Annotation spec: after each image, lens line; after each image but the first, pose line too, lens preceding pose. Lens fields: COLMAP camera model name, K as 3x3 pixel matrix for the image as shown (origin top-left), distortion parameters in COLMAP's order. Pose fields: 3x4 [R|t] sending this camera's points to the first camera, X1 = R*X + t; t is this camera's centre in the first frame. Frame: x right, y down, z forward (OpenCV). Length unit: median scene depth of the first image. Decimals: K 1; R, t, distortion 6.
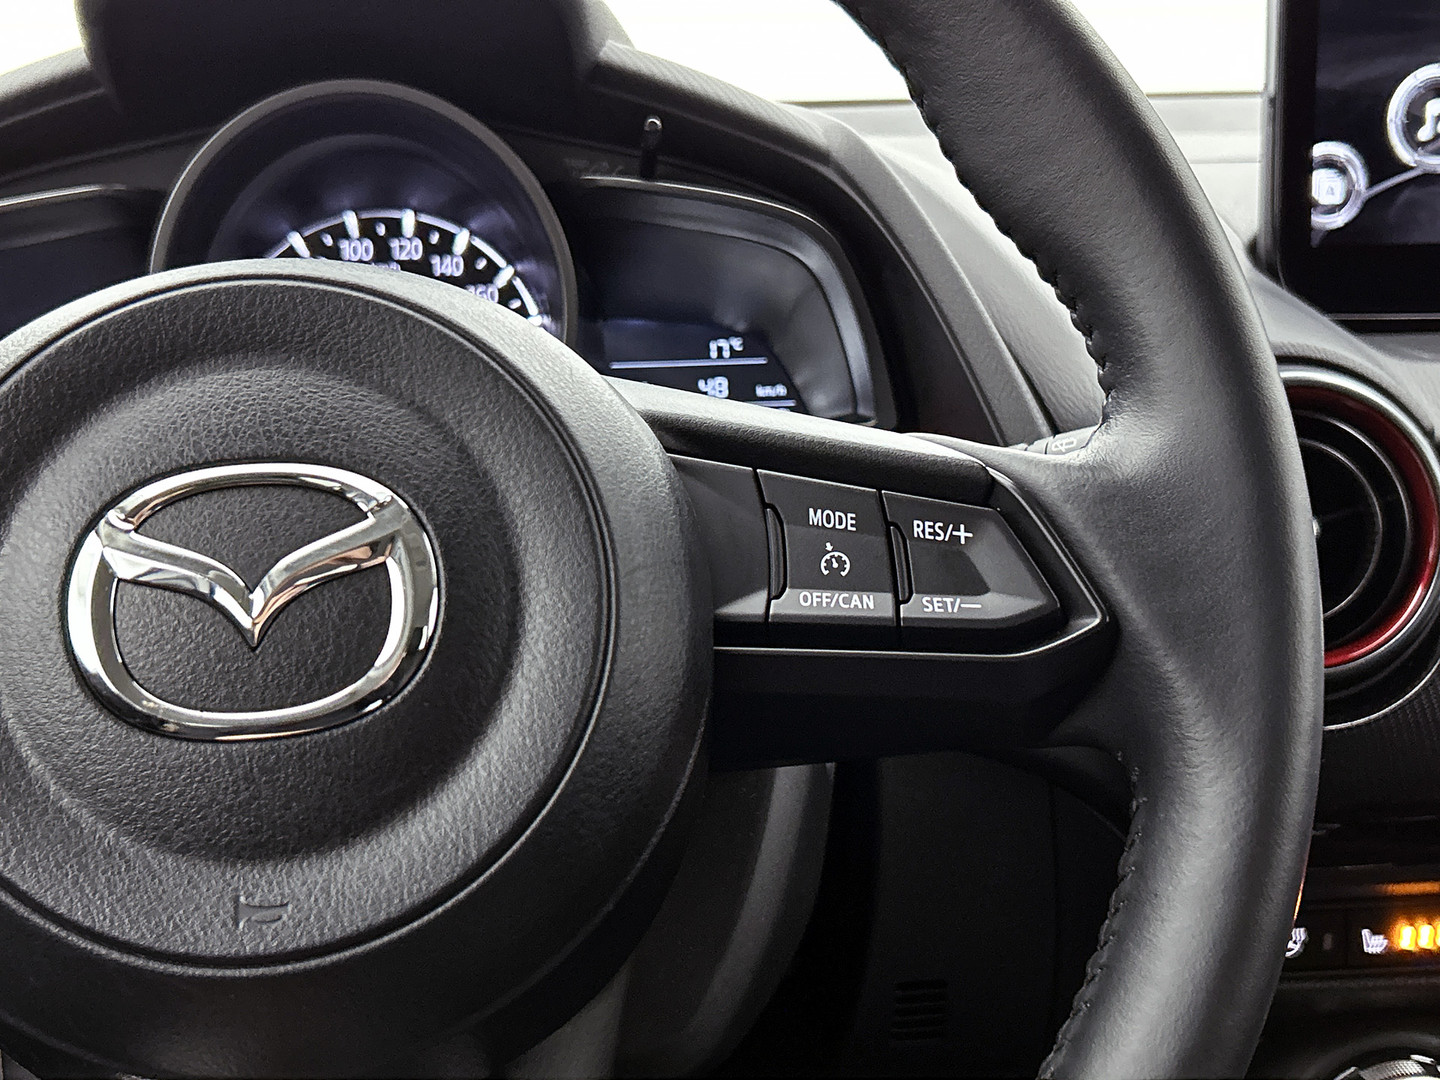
lens RADIAL K [[1815.3, 0, 717.7], [0, 1815.3, 546.7], [0, 0, 1]] dist [0.116552, 0.000000]
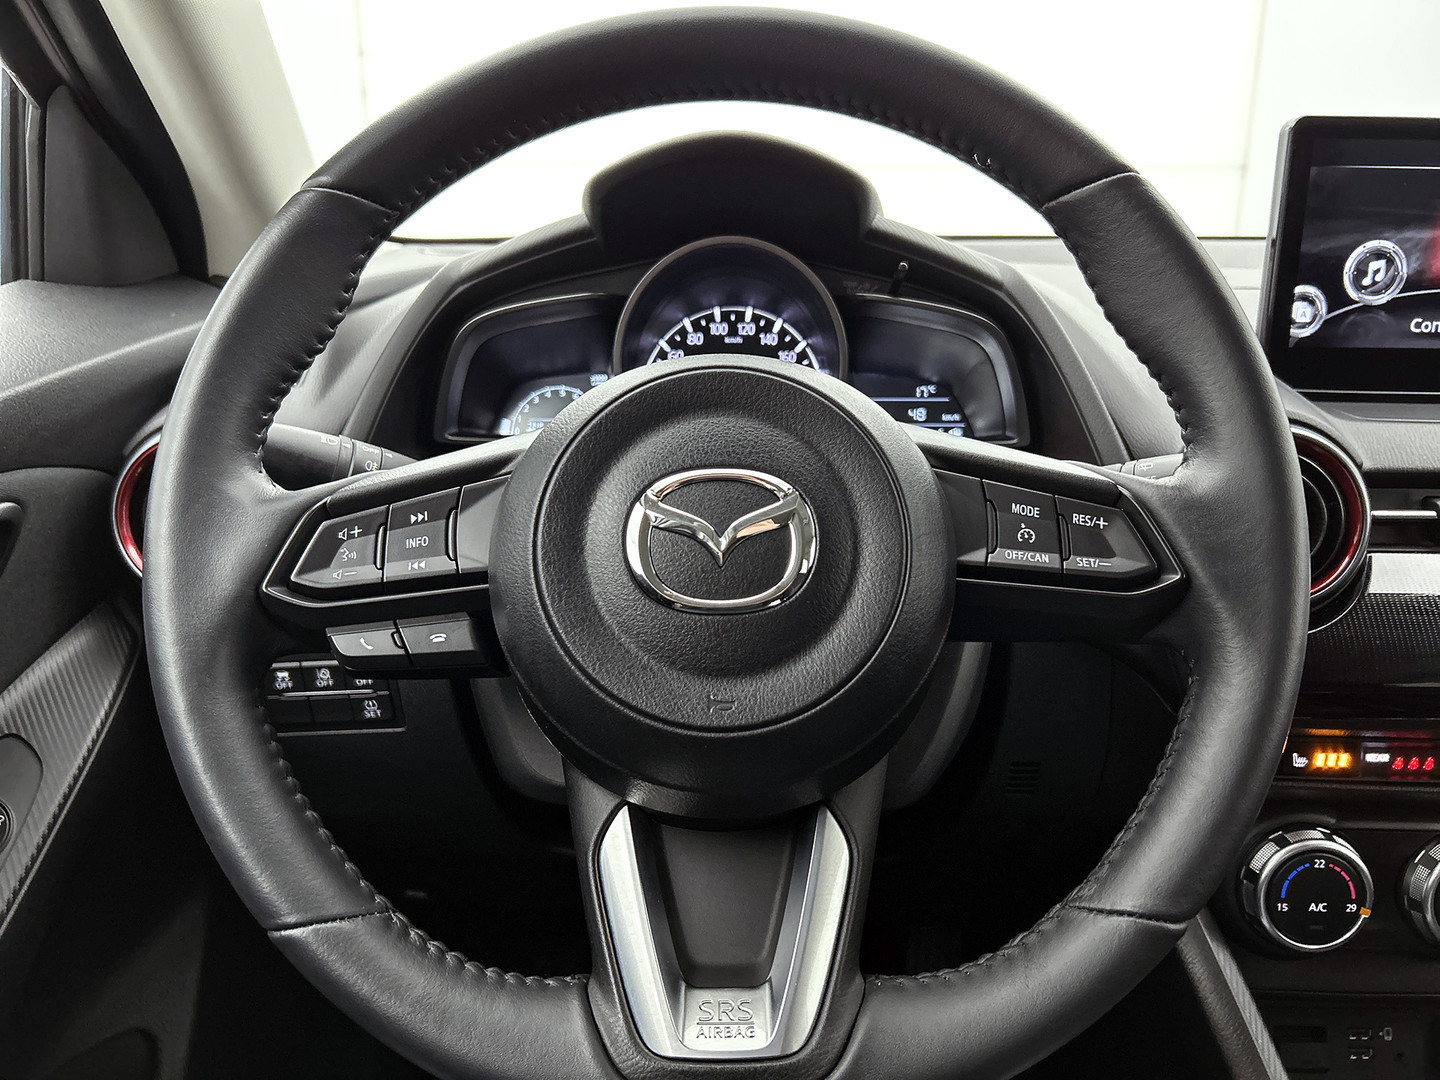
lens RADIAL K [[1104.6, 0, 708.1], [0, 1104.6, 538.2], [0, 0, 1]] dist [0.059967, -0.034141]
pose [[0.992484, 0.057927, -0.107797, -0.125177], [-0.051642, 0.996849, 0.060216, -0.036980], [0.110946, -0.054197, 0.992348, -0.119144]]
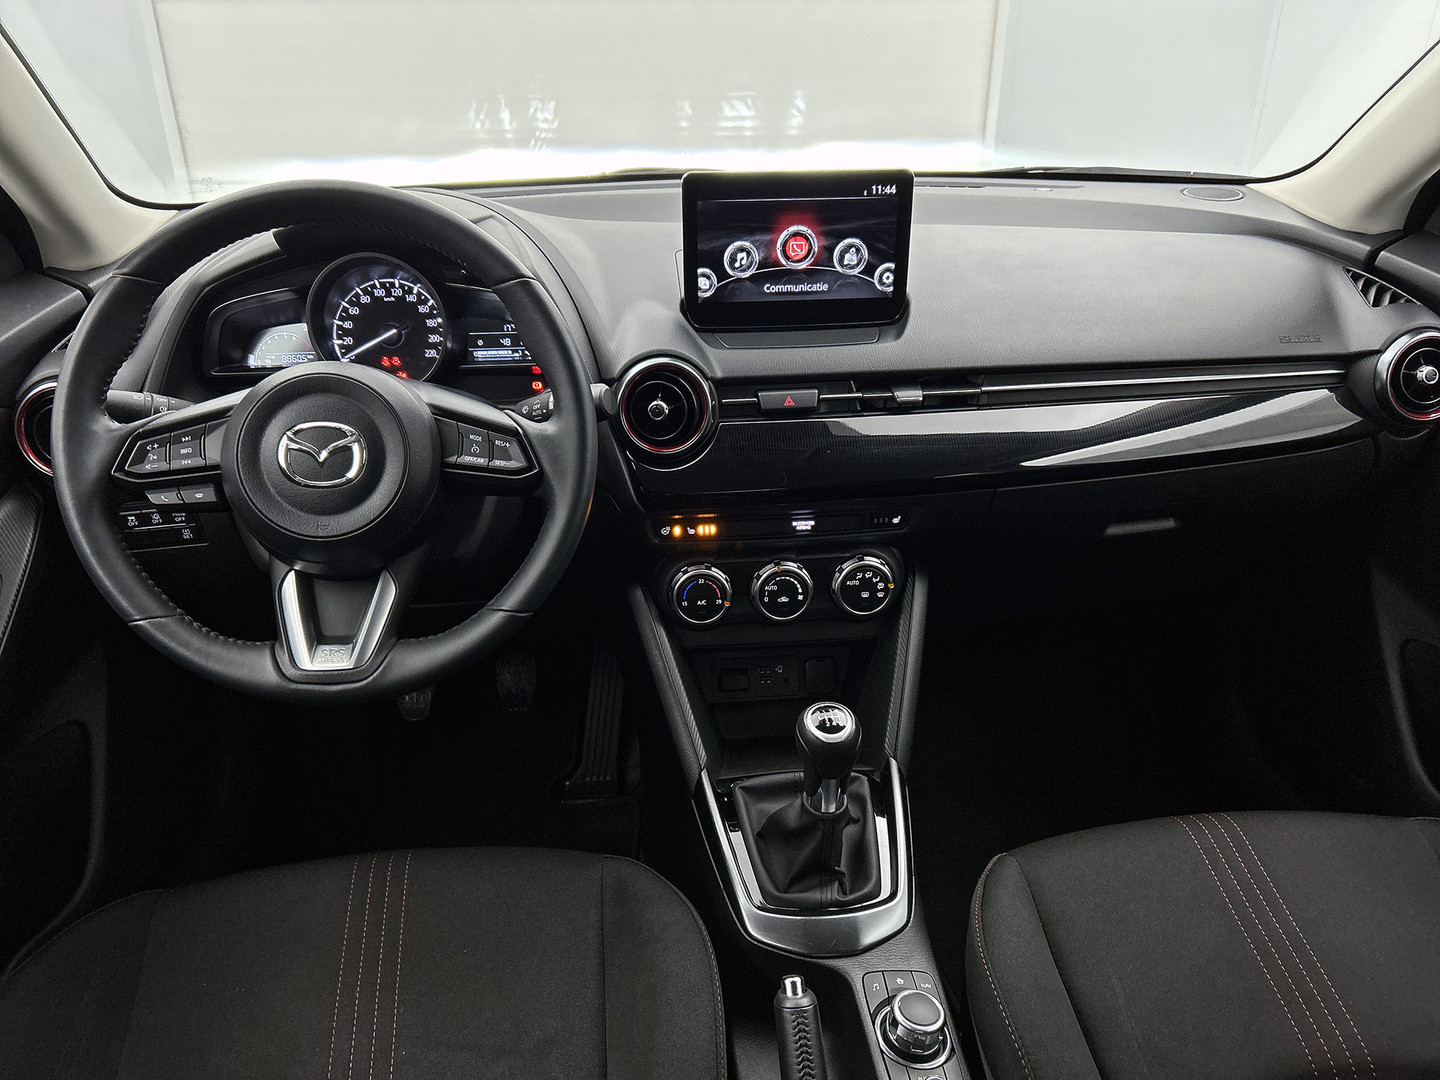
lens RADIAL K [[1104.6, 0, 704.6], [0, 1104.6, 555.0], [0, 0, 1]] dist [0.059967, -0.034141]
pose [[0.999305, 0.029468, -0.022826, 0.591092], [-0.022179, 0.962243, 0.271286, -0.394718], [0.029959, -0.270591, 0.962228, -1.285936]]
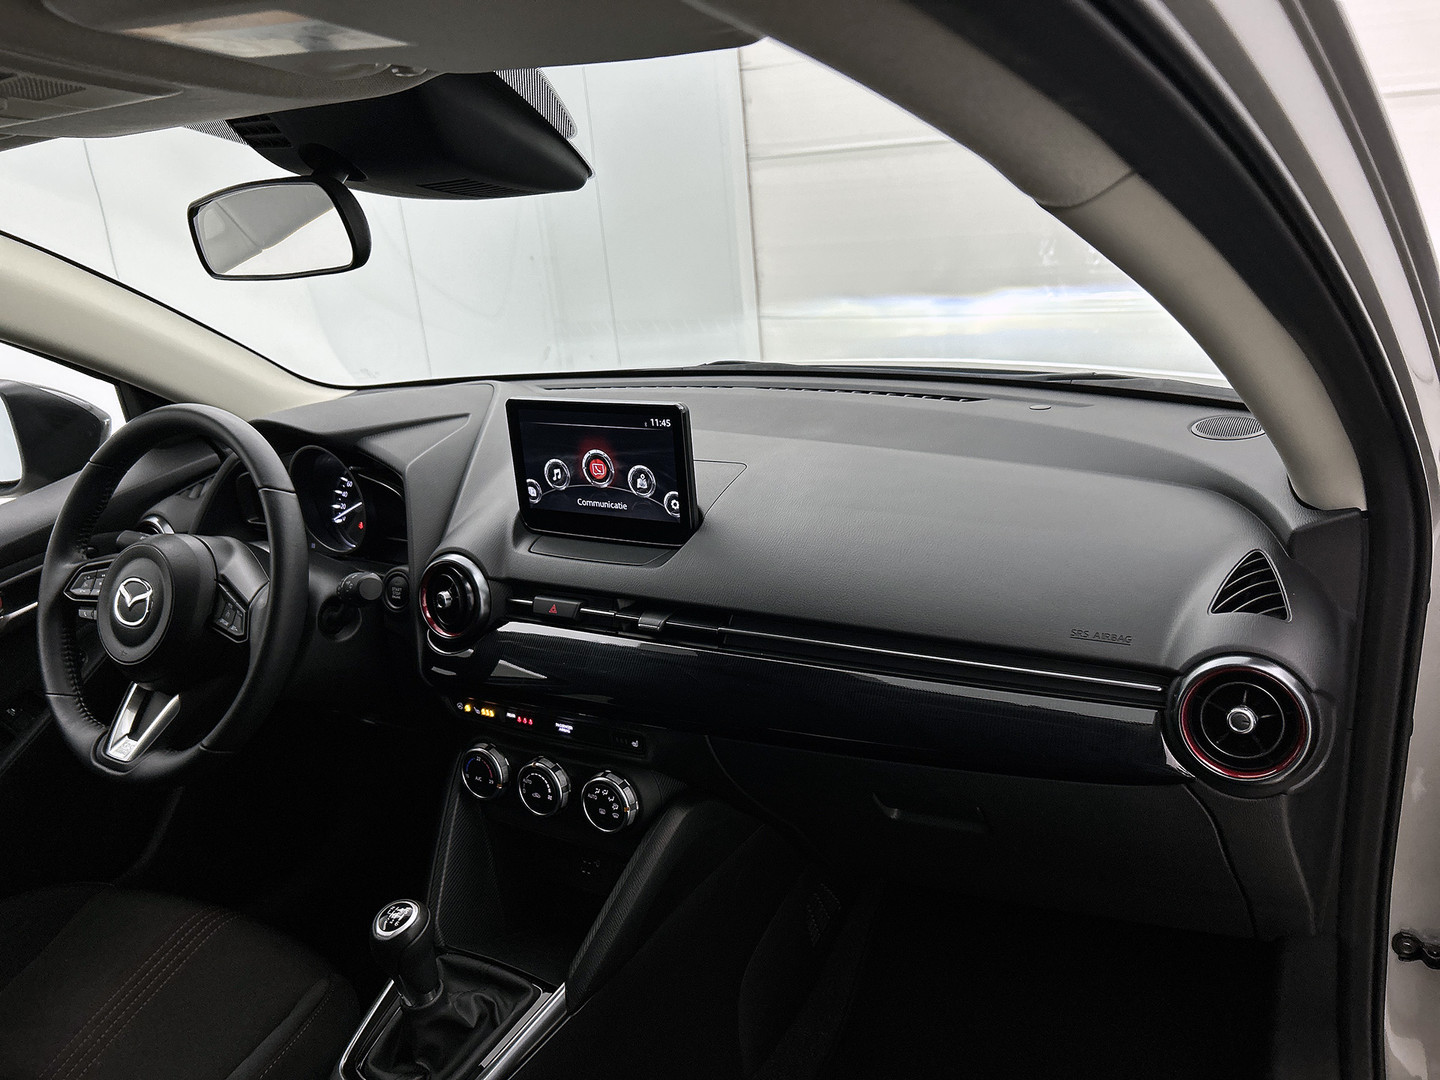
lens RADIAL K [[1104.6, 0, 733.9], [0, 1104.6, 535.0], [0, 0, 1]] dist [0.059967, -0.034141]
pose [[0.793505, 0.150072, -0.589770, 2.750251], [-0.055368, 0.982901, 0.175613, -0.743639], [0.606040, -0.106695, 0.788246, -0.534029]]
